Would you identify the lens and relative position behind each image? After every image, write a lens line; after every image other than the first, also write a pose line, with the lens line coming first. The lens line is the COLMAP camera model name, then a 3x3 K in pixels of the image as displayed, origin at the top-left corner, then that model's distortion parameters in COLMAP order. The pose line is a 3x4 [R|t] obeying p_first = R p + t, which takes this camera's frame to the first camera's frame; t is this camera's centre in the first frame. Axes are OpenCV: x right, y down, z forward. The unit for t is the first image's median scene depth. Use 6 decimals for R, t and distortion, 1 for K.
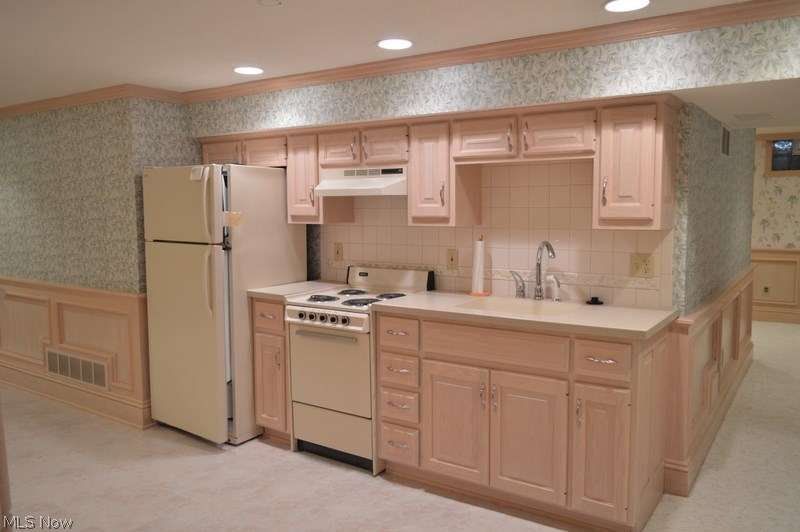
lens RADIAL K [[616.1, 0, 400.0], [0, 616.1, 266.0], [0, 0, 1]] dist [-0.015034, 0.004972]
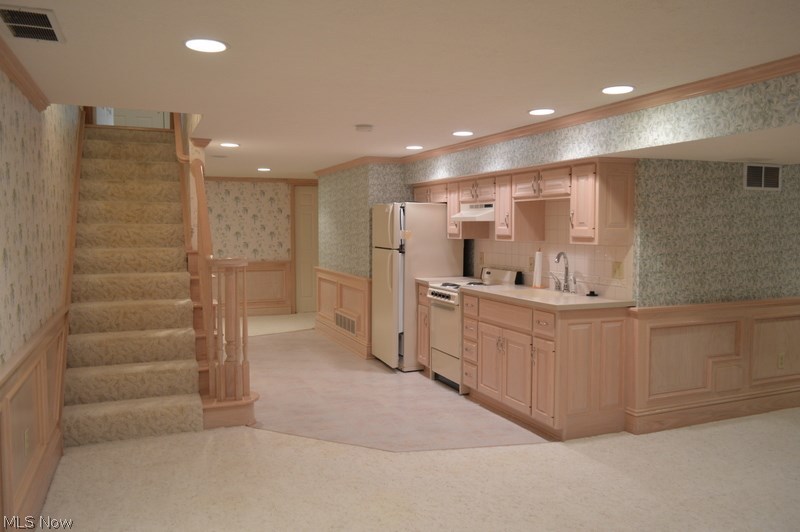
lens RADIAL K [[616.1, 0, 400.0], [0, 616.1, 266.0], [0, 0, 1]] dist [-0.015034, 0.004972]
pose [[0.832829, 0.041691, -0.551958, 0.652115], [-0.060418, 0.998048, -0.015776, 0.036558], [0.550223, 0.046487, 0.833723, -0.412608]]
